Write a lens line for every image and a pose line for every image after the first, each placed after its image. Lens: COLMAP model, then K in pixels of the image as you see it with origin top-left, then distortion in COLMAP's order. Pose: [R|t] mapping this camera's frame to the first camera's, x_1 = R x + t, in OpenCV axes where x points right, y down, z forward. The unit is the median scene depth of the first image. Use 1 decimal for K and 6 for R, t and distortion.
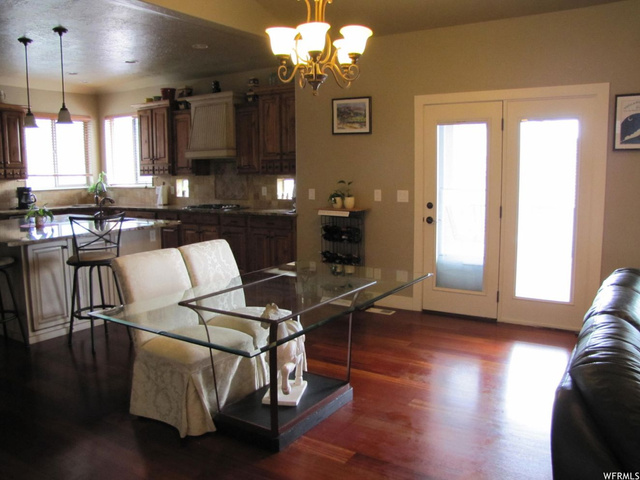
lens RADIAL K [[532.8, 0, 320.0], [0, 532.8, 240.0], [0, 0, 1]] dist [-0.162324, -0.002675]
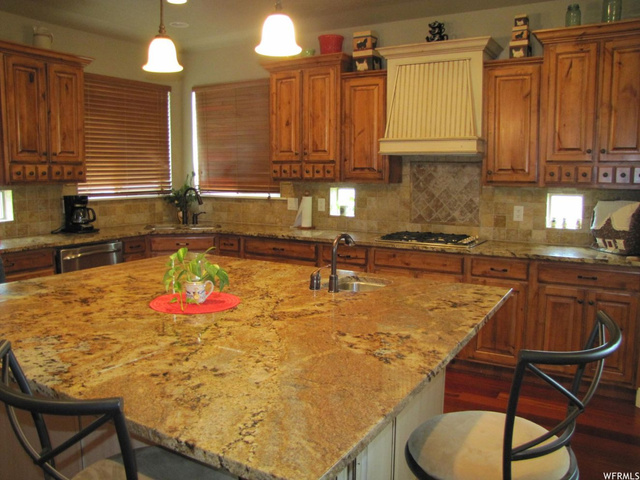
lens RADIAL K [[537.6, 0, 320.0], [0, 537.6, 240.0], [0, 0, 1]] dist [-0.178924, 0.156696]
pose [[0.999567, 0.011123, 0.027238, -0.344334], [-0.010931, 0.999914, -0.007196, -0.056101], [-0.027316, 0.006896, 0.999603, 0.424785]]
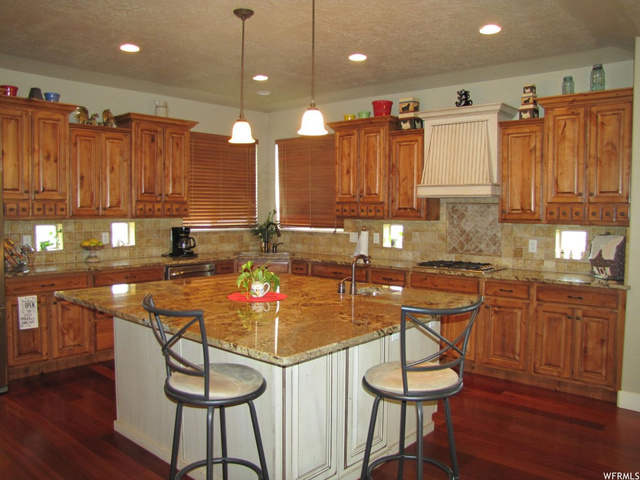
lens RADIAL K [[537.6, 0, 320.0], [0, 537.6, 240.0], [0, 0, 1]] dist [-0.178924, 0.156696]
pose [[0.988514, 0.027032, -0.148693, -0.283464], [-0.038290, 0.996569, -0.073375, -0.038066], [0.146199, 0.078226, 0.986157, 0.272751]]
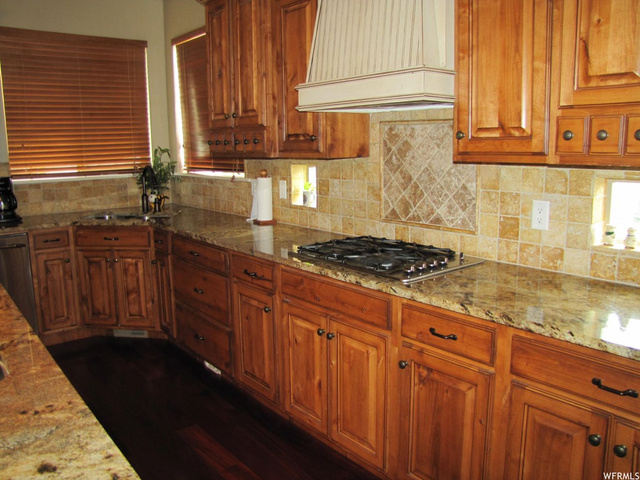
lens RADIAL K [[537.6, 0, 320.0], [0, 537.6, 240.0], [0, 0, 1]] dist [-0.178924, 0.156696]
pose [[0.951572, 0.051174, -0.303137, -0.134423], [-0.037067, 0.997953, 0.052114, -0.089168], [0.305184, -0.038354, 0.951521, 0.679997]]
